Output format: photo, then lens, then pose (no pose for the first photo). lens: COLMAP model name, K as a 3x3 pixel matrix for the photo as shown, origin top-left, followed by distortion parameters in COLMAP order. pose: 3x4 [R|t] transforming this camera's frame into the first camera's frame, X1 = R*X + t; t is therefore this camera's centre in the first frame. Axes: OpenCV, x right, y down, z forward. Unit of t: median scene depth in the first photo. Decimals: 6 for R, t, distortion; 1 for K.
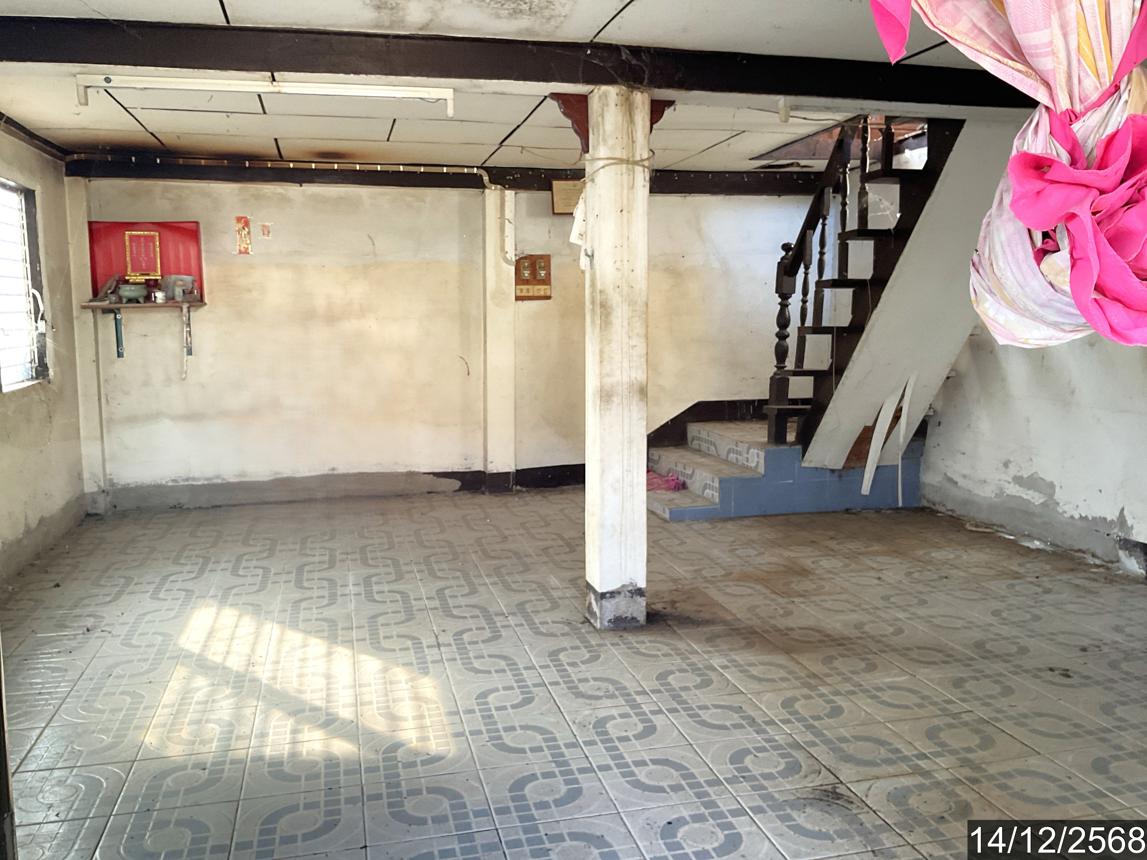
lens RADIAL K [[948.1, 0, 573.5], [0, 948.1, 430.0], [0, 0, 1]] dist [0.113288, -0.214204]
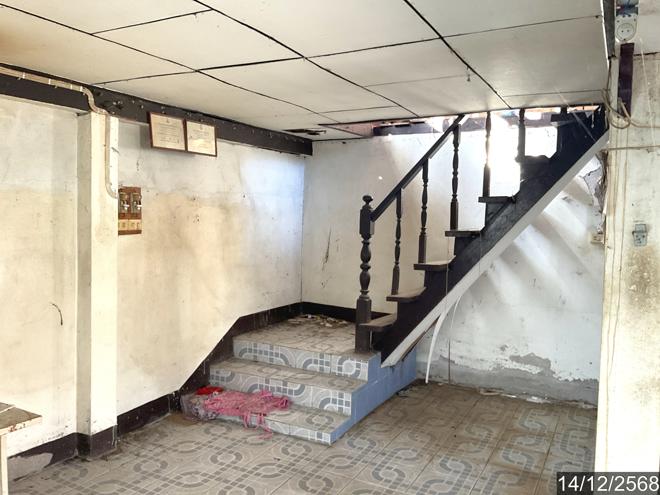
lens RADIAL K [[545.6, 0, 330.0], [0, 545.6, 247.5], [0, 0, 1]] dist [0.113288, -0.214204]
pose [[0.665764, -0.023629, 0.745789, -0.326800], [0.064233, 0.997603, -0.025734, -0.100972], [-0.743393, 0.065037, 0.665685, 0.507833]]
